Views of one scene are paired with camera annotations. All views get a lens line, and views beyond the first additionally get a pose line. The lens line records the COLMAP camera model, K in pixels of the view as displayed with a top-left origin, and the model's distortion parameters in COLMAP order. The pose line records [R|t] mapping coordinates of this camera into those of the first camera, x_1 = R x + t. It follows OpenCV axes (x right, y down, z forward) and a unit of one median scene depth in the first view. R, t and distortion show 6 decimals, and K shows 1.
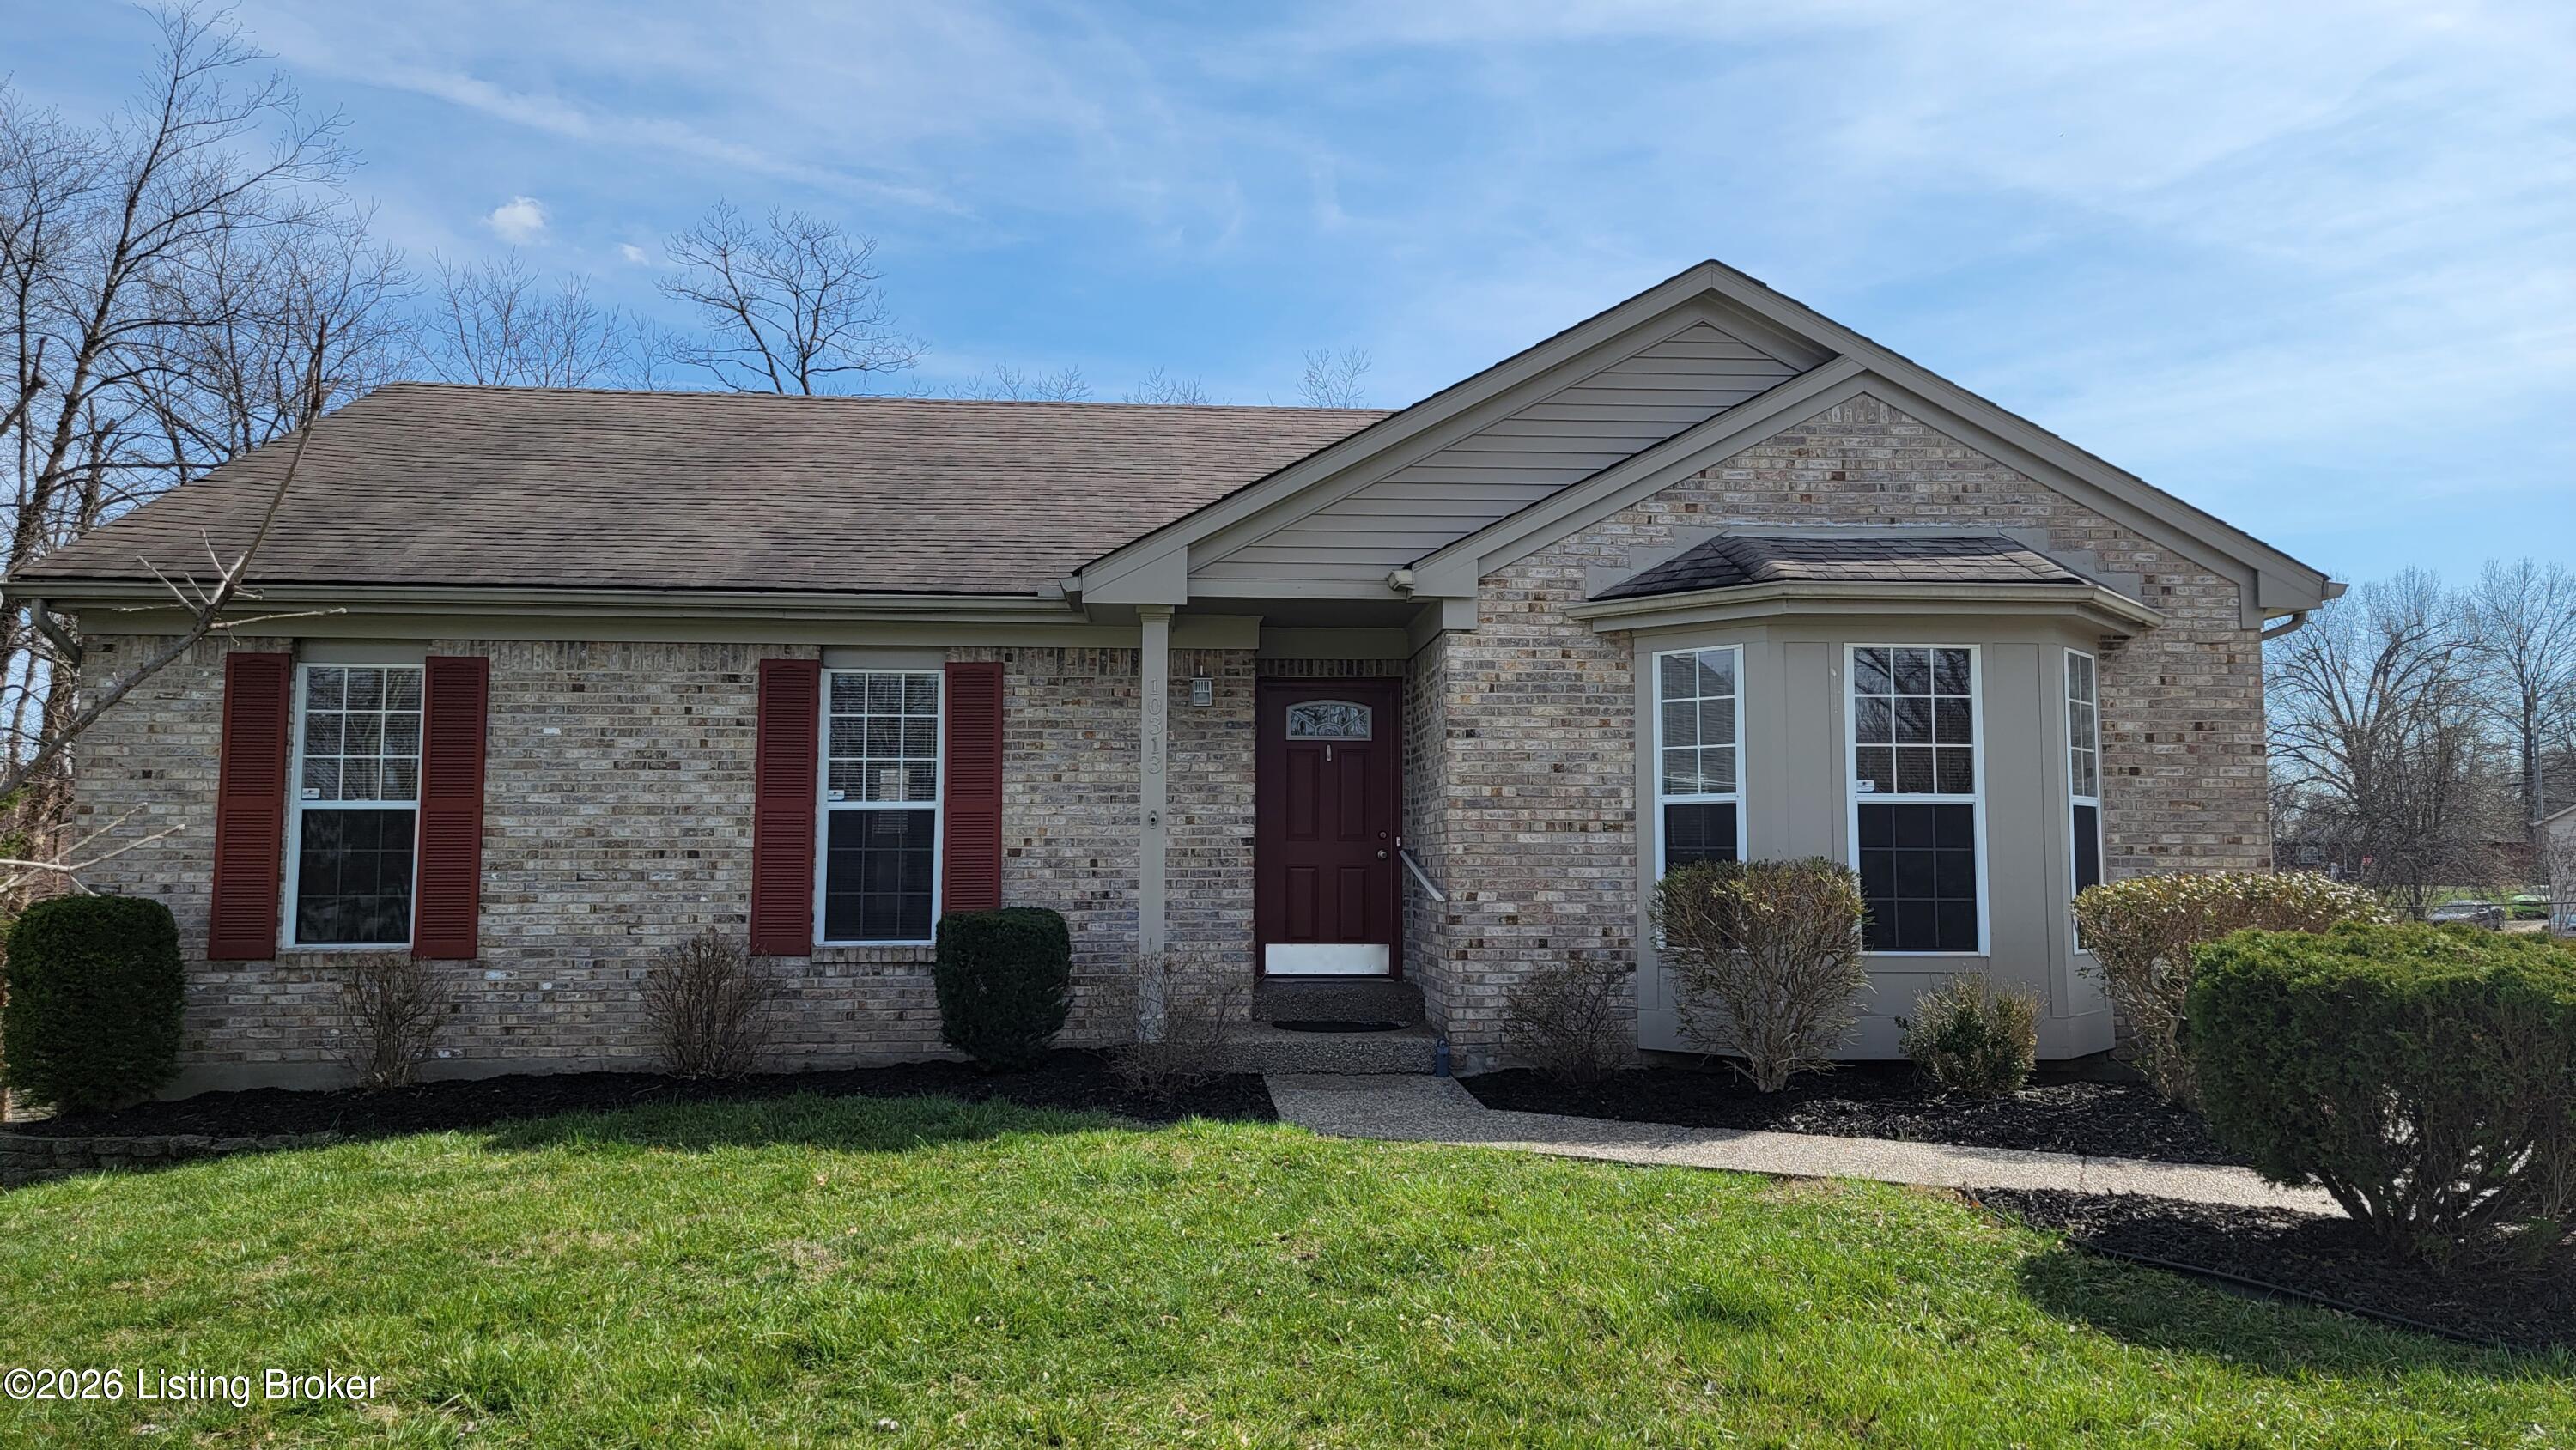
lens RADIAL K [[1778.0, 0, 1290.4], [0, 1778.0, 721.9], [0, 0, 1]] dist [0.056931, -0.023621]
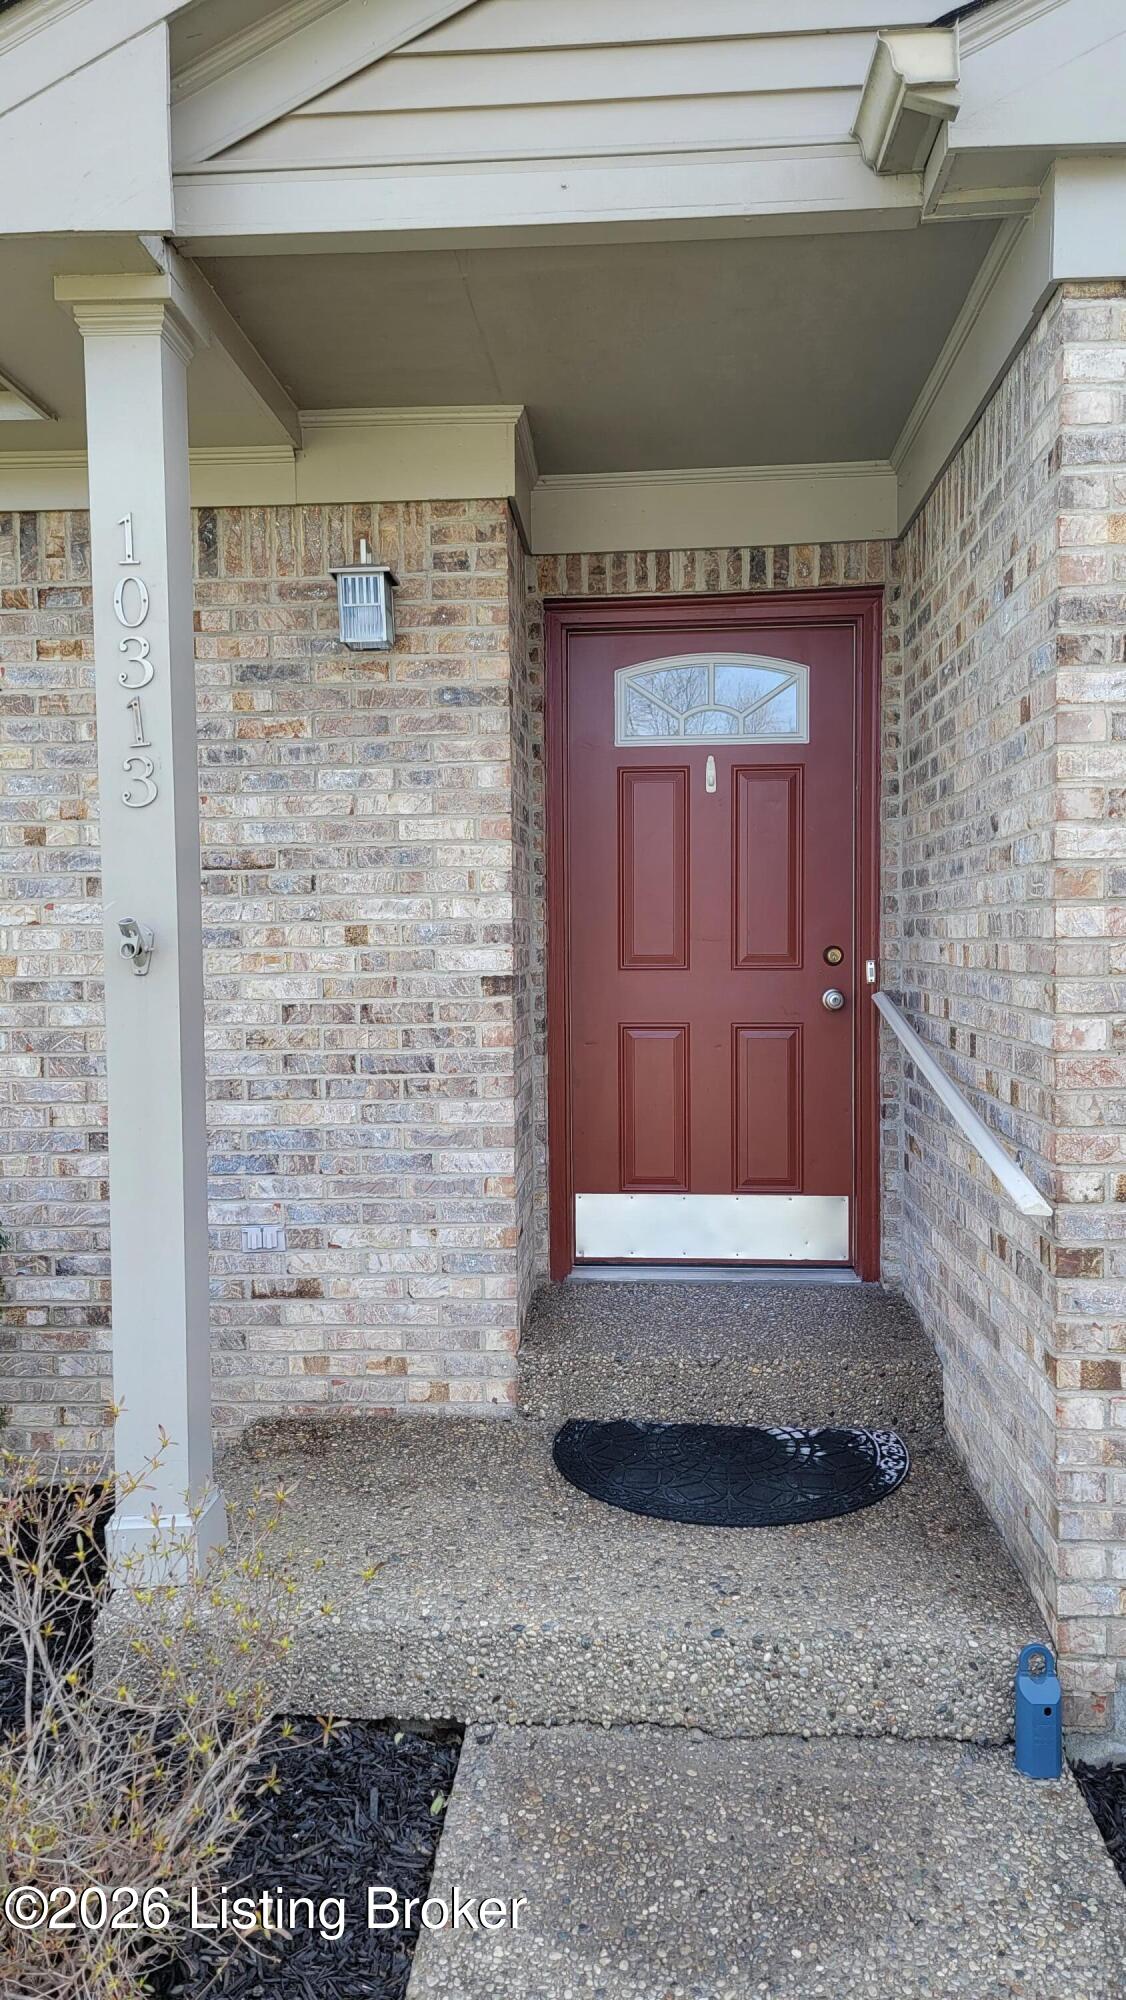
lens RADIAL K [[1380.6, 0, 559.4], [0, 1380.6, 996.0], [0, 0, 1]] dist [0.056931, -0.023621]
pose [[0.990079, -0.004990, -0.140424, 0.034491], [0.022487, 0.992115, 0.123294, 0.030904], [0.138702, -0.125228, 0.982385, 0.690321]]
